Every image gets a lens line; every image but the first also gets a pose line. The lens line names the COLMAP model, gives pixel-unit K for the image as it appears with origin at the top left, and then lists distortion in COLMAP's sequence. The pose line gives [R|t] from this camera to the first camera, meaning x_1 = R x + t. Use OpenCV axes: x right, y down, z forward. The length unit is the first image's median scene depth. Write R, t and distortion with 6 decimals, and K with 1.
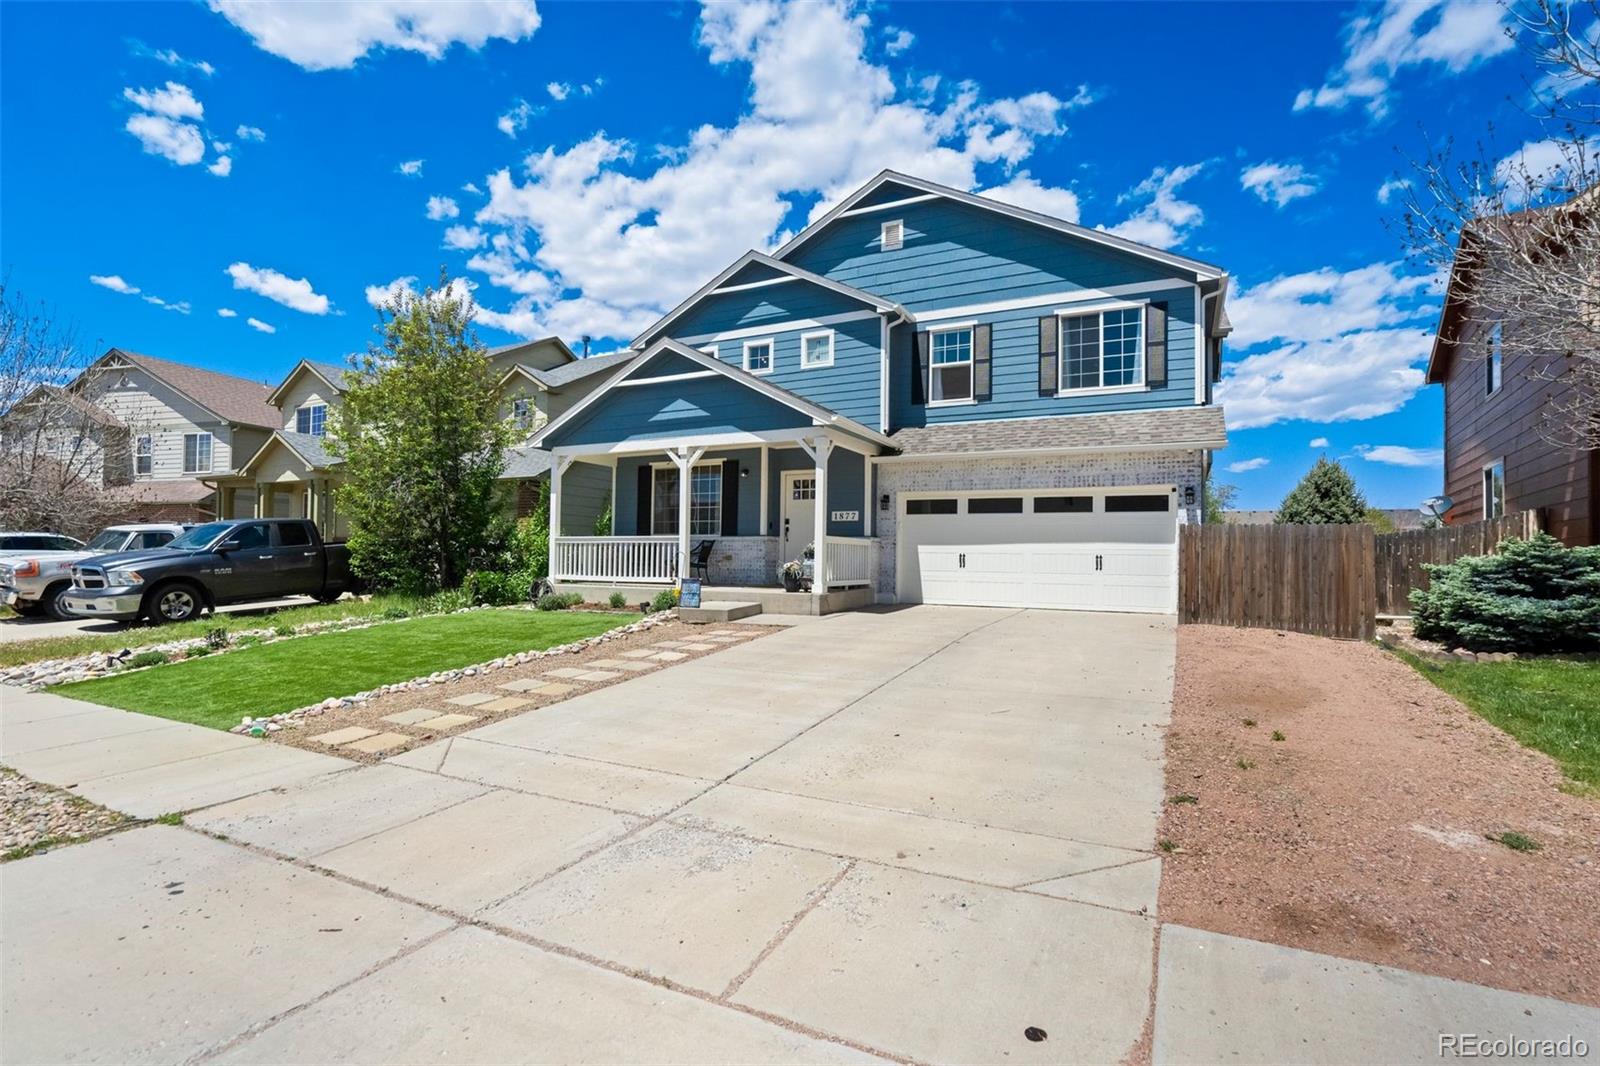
lens RADIAL K [[738.0, 0, 806.6], [0, 738.0, 536.0], [0, 0, 1]] dist [-0.044702, 0.020756]
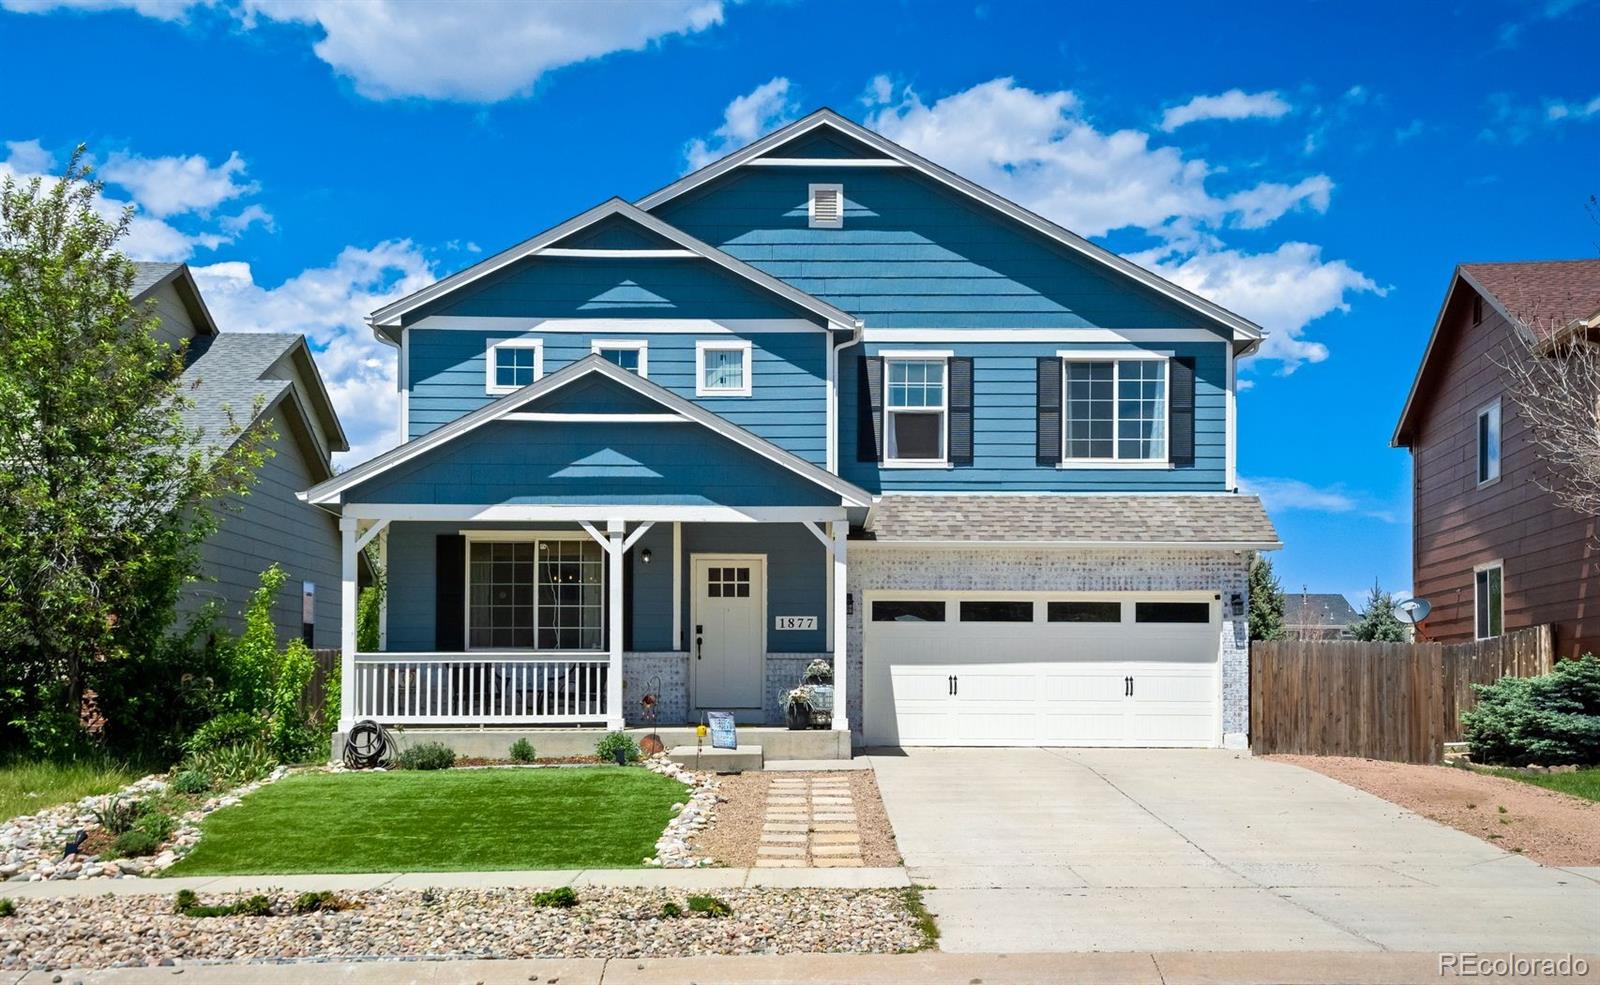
lens RADIAL K [[1741.2, 0, 800.1], [0, 1741.2, 622.0], [0, 0, 1]] dist [0.109683, -0.019454]
pose [[0.888529, 0.006437, 0.458775, -0.737929], [-0.003777, 0.999970, -0.006714, -0.017988], [-0.458804, 0.004233, 0.888527, -0.485937]]
